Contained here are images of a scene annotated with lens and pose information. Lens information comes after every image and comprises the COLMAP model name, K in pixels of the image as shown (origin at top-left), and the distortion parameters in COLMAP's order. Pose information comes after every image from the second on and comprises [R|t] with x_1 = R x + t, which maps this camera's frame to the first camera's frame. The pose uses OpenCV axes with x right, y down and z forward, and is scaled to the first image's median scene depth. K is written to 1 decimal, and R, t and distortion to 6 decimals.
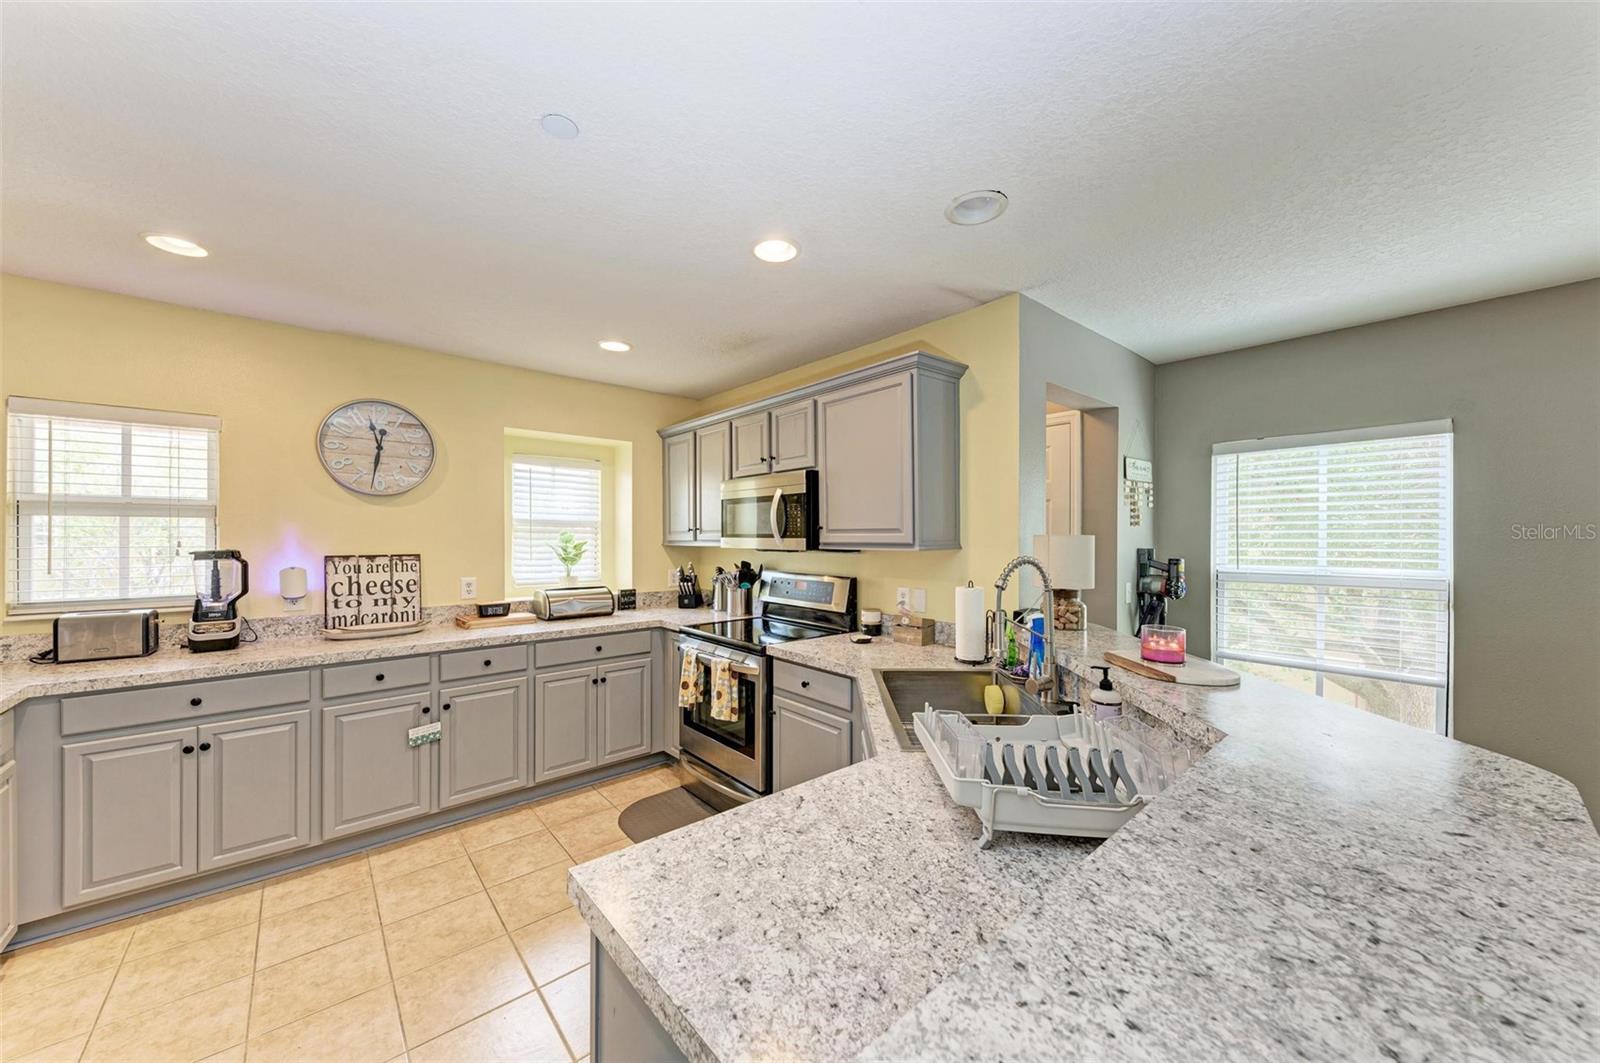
lens RADIAL K [[578.3, 0, 814.7], [0, 578.3, 536.5], [0, 0, 1]] dist [0.007260, -0.002097]
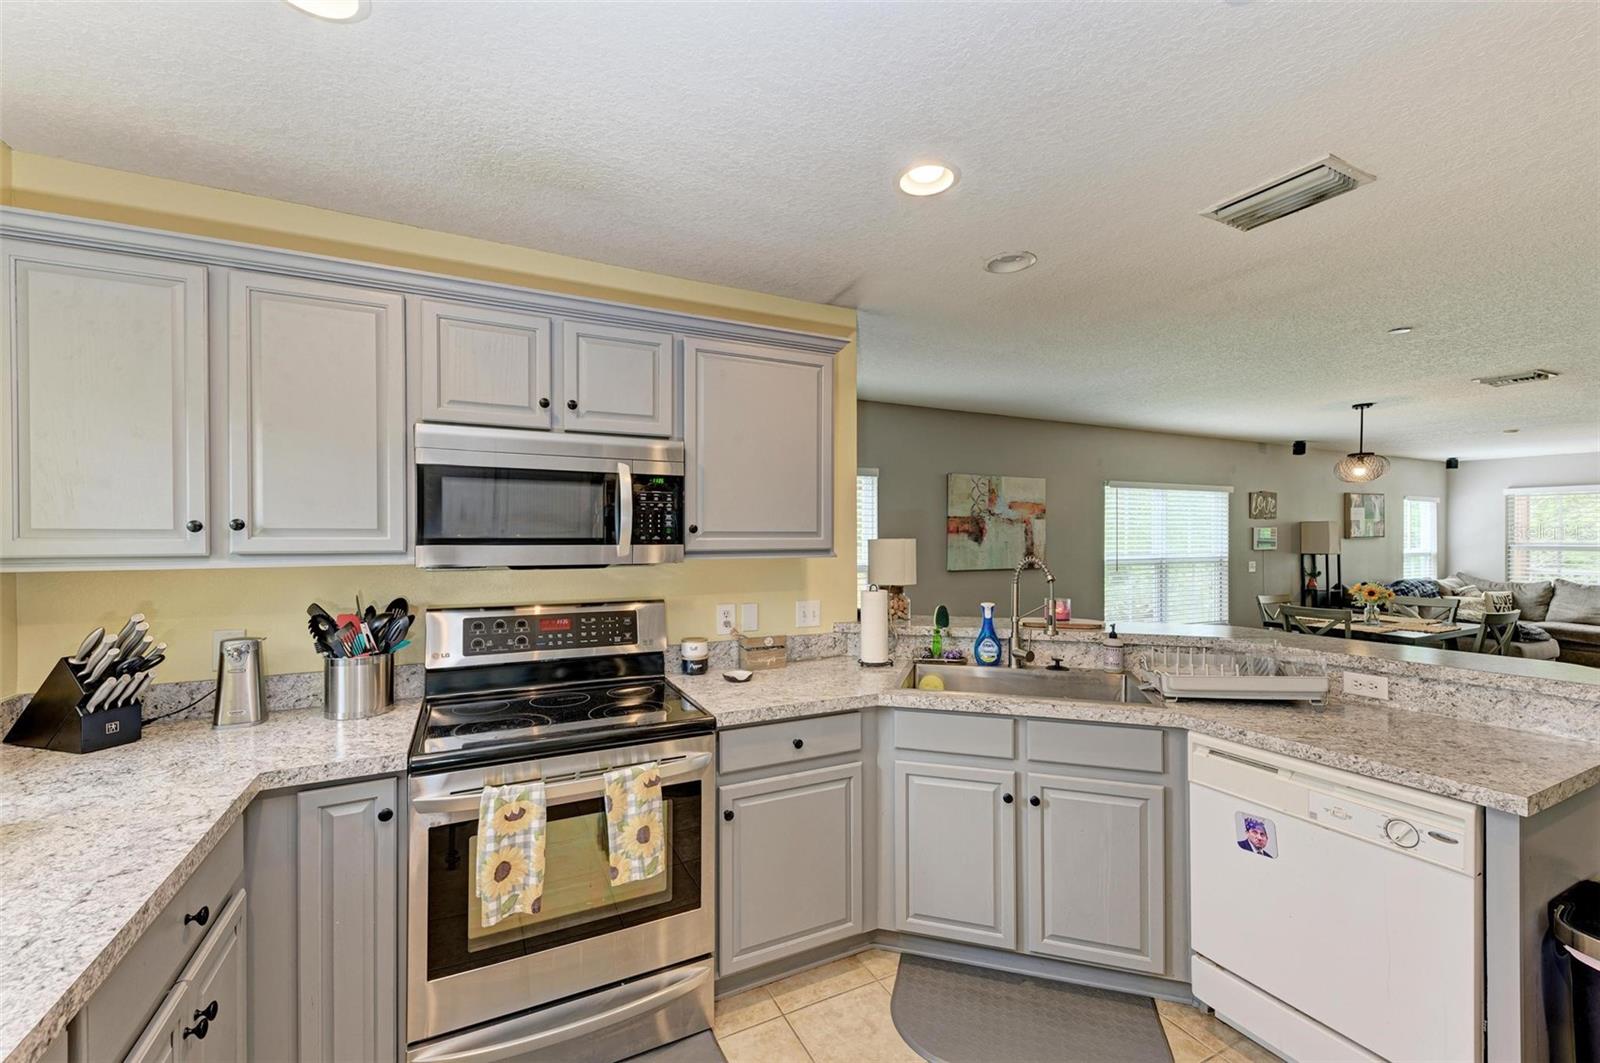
lens RADIAL K [[655.2, 0, 800.4], [0, 655.2, 537.9], [0, 0, 1]] dist [0.009052, -0.003440]
pose [[0.260435, -0.001434, 0.965490, -0.664820], [0.003015, 0.999995, 0.000671, -0.004893], [-0.965487, 0.002736, 0.260438, 0.635619]]
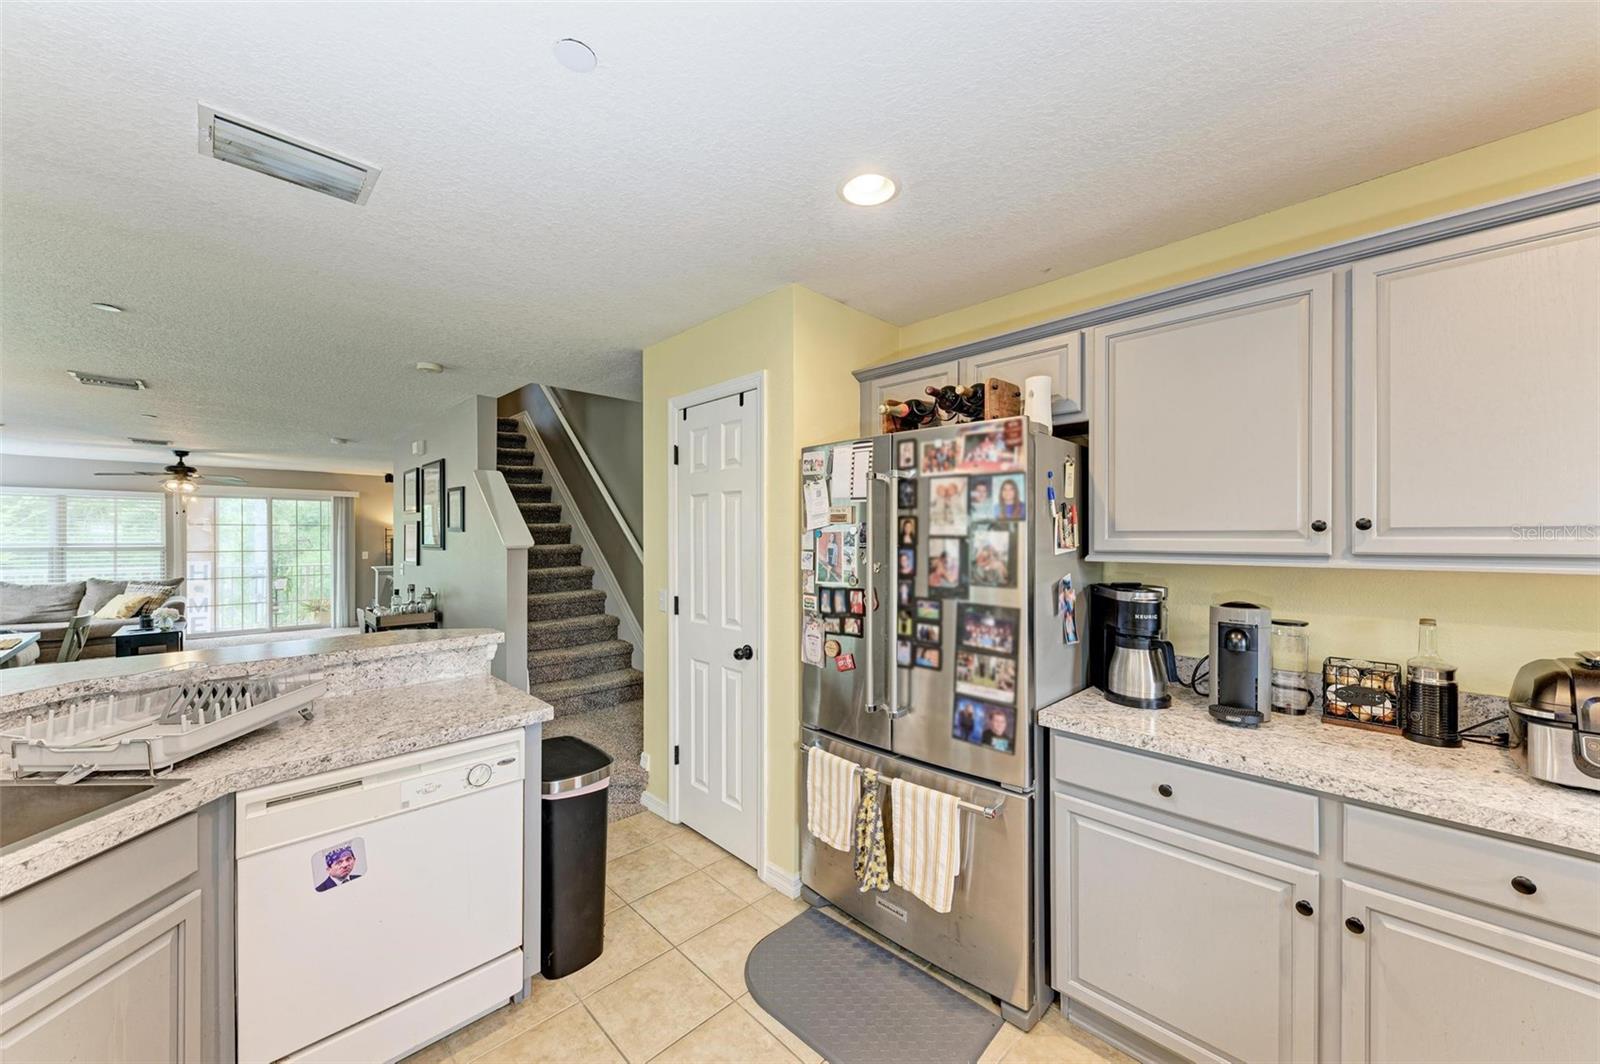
lens RADIAL K [[599.4, 0, 794.1], [0, 599.4, 536.4], [0, 0, 1]] dist [0.015244, -0.003245]
pose [[-0.999046, 0.000006, -0.043670, -0.339418], [0.000010, 1.000000, -0.000090, -0.004226], [0.043670, -0.000090, -0.999046, 0.902026]]
